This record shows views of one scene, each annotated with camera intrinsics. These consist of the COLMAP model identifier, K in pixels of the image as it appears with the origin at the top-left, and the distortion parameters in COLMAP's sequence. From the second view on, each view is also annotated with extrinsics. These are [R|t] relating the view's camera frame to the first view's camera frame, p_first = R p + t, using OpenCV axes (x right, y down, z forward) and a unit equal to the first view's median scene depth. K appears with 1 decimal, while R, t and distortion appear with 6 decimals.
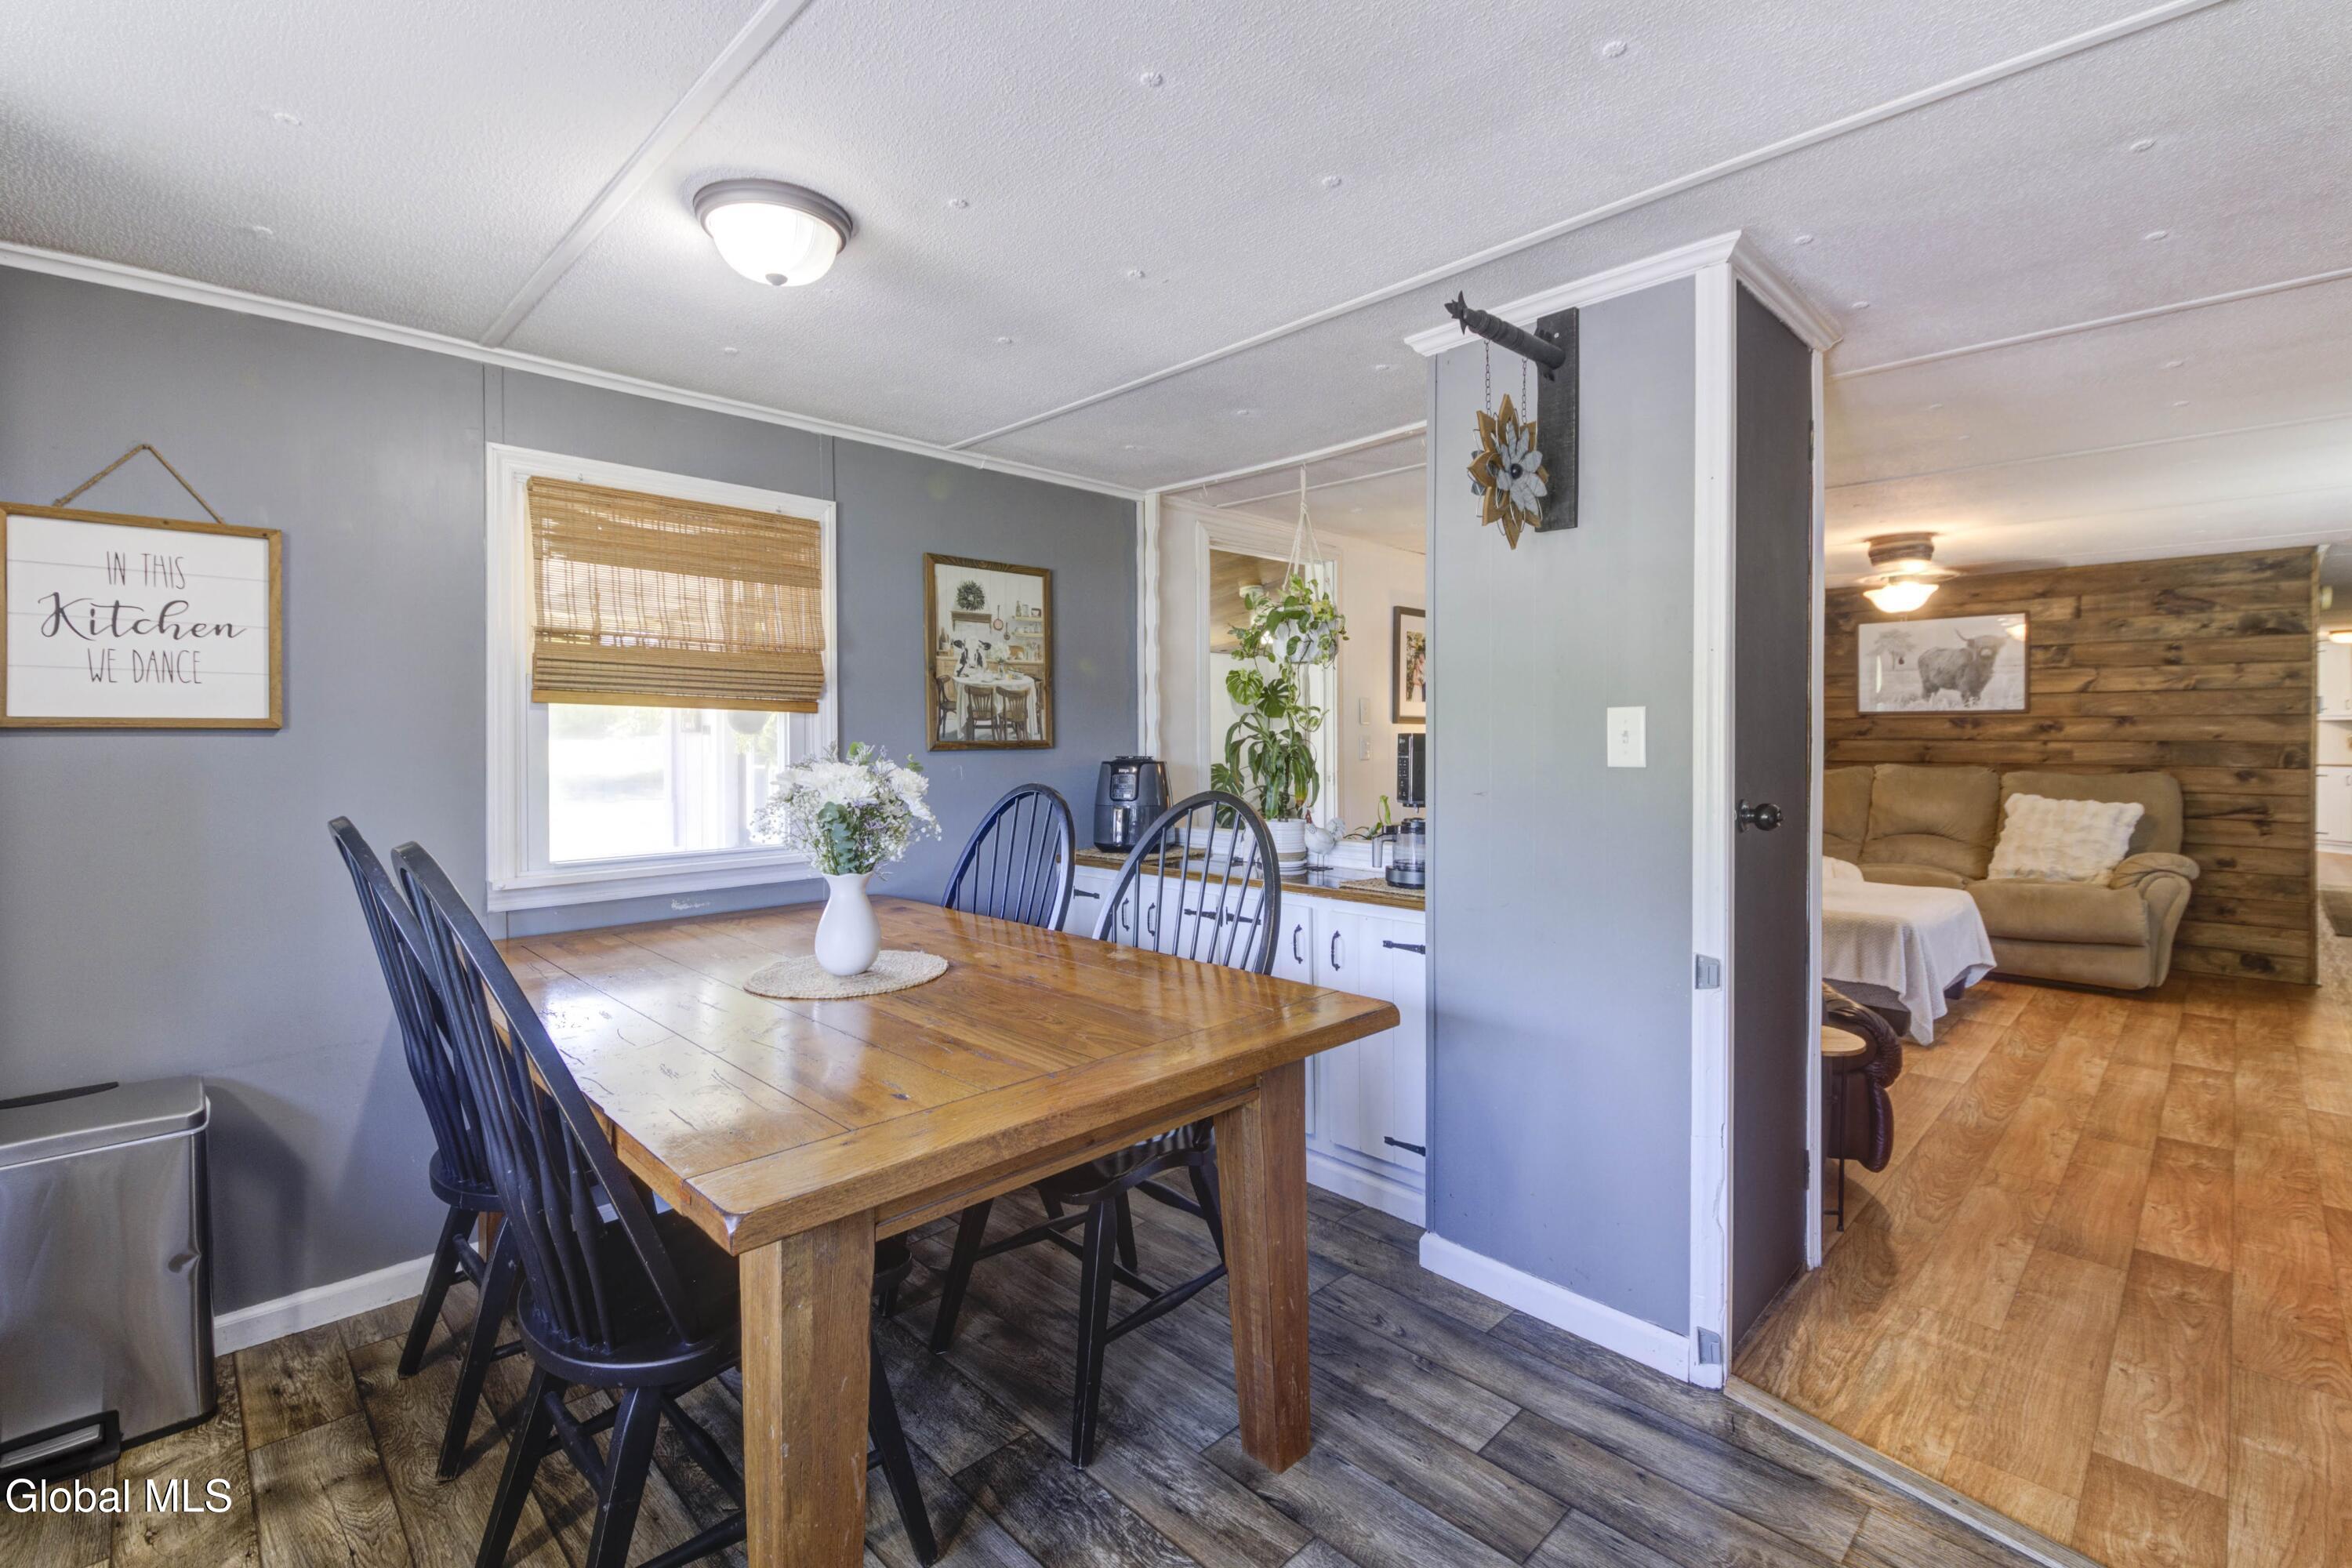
lens RADIAL K [[1034.8, 0, 1188.7], [0, 1034.8, 744.9], [0, 0, 1]] dist [0.032498, -0.026180]
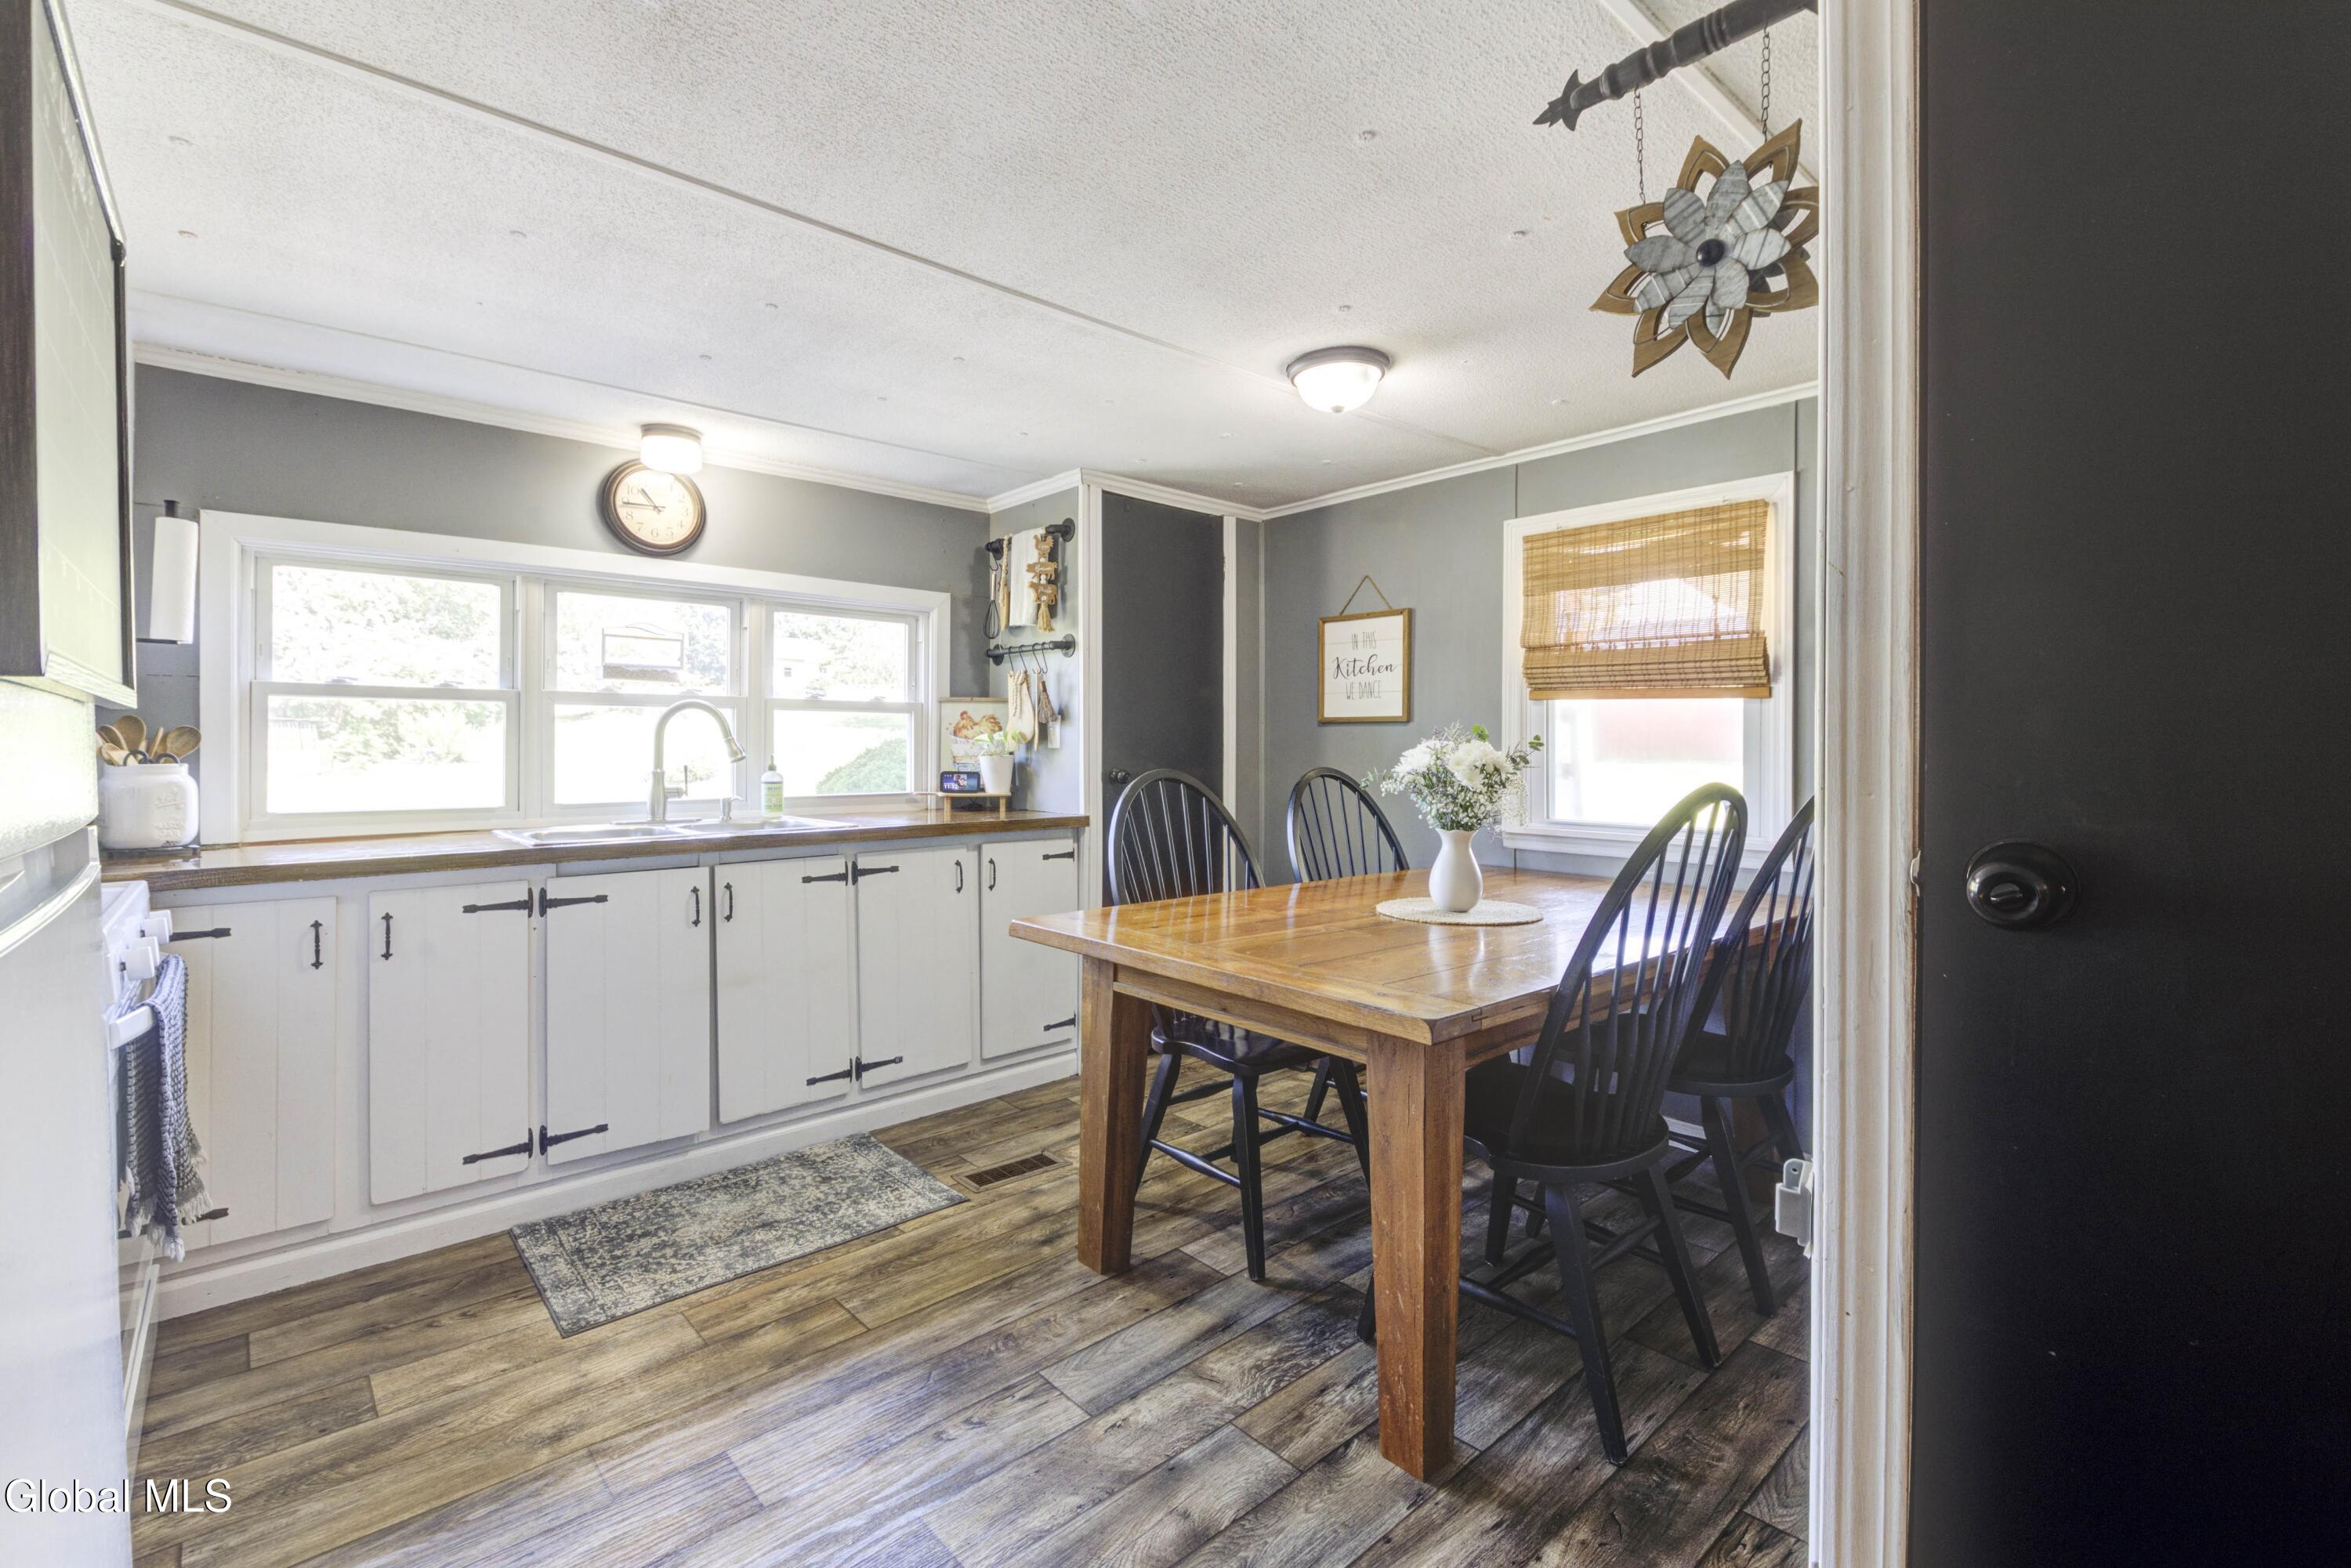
lens RADIAL K [[1034.3, 0, 1188.2], [0, 1034.3, 745.0], [0, 0, 1]] dist [0.032498, -0.026180]
pose [[-0.034256, 0.005094, -0.999400, 0.729366], [-0.006630, 0.999964, 0.005324, 0.013740], [0.999391, 0.006809, -0.034221, 0.571202]]
